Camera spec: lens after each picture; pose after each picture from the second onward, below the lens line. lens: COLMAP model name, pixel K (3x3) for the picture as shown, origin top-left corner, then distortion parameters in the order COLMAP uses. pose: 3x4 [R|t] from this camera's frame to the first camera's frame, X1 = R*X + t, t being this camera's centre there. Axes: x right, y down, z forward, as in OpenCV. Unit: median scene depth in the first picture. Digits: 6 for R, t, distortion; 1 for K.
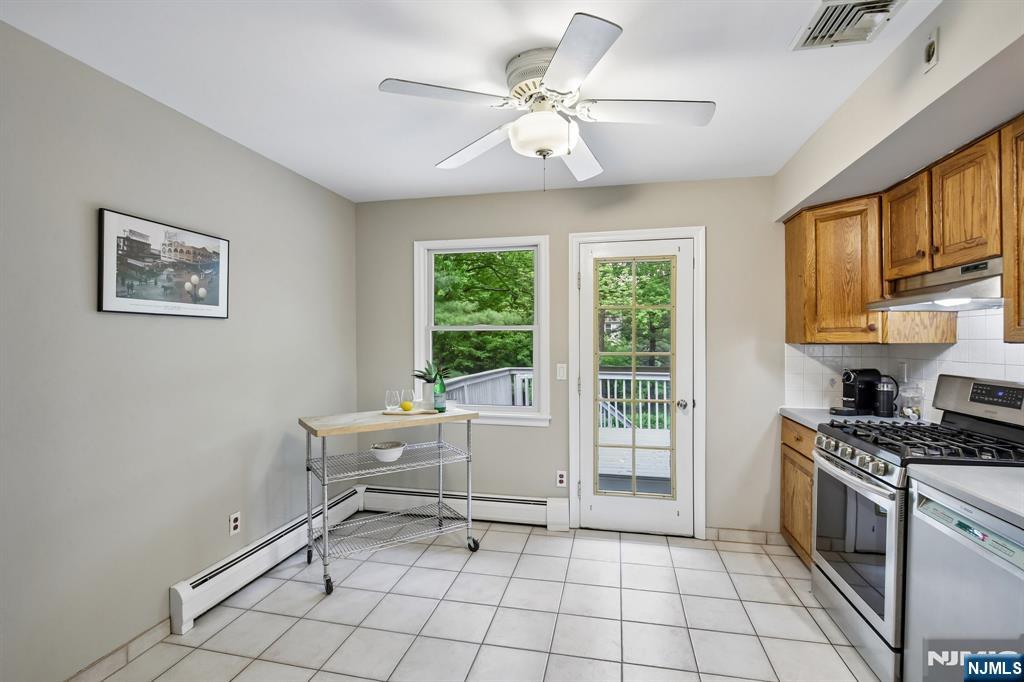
lens RADIAL K [[475.7, 0, 507.9], [0, 475.7, 344.5], [0, 0, 1]] dist [-0.032670, 0.006265]
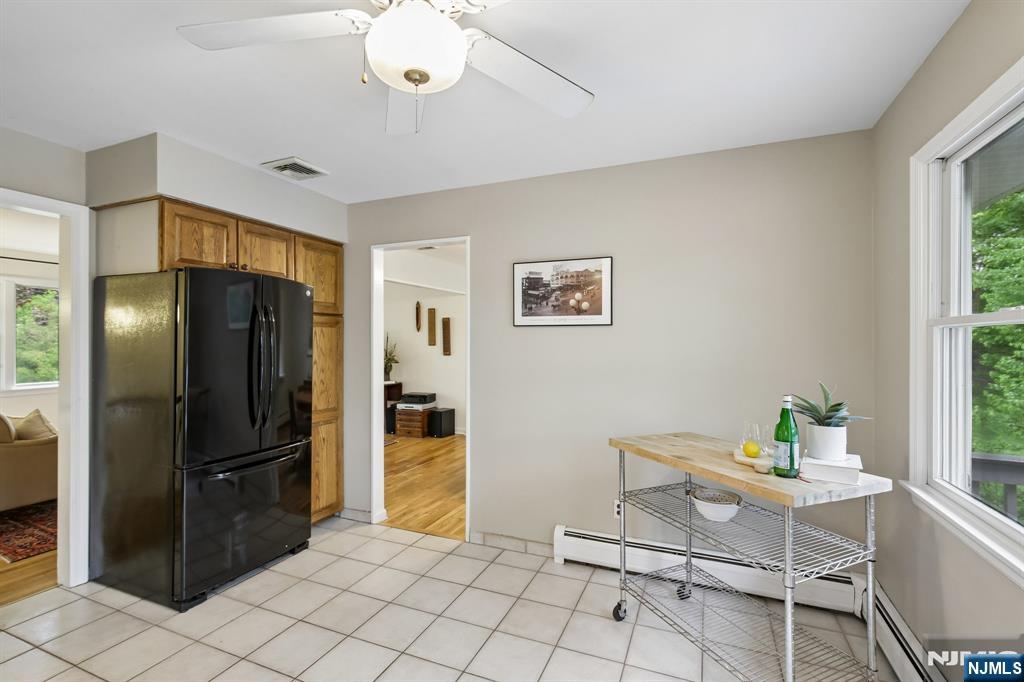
lens RADIAL K [[475.7, 0, 512.5], [0, 475.7, 344.4], [0, 0, 1]] dist [-0.032670, 0.006265]
pose [[-0.204489, -0.003002, -0.978864, 0.659520], [-0.017768, 0.999842, 0.000645, -0.006021], [0.978708, 0.017525, -0.204510, 1.138192]]
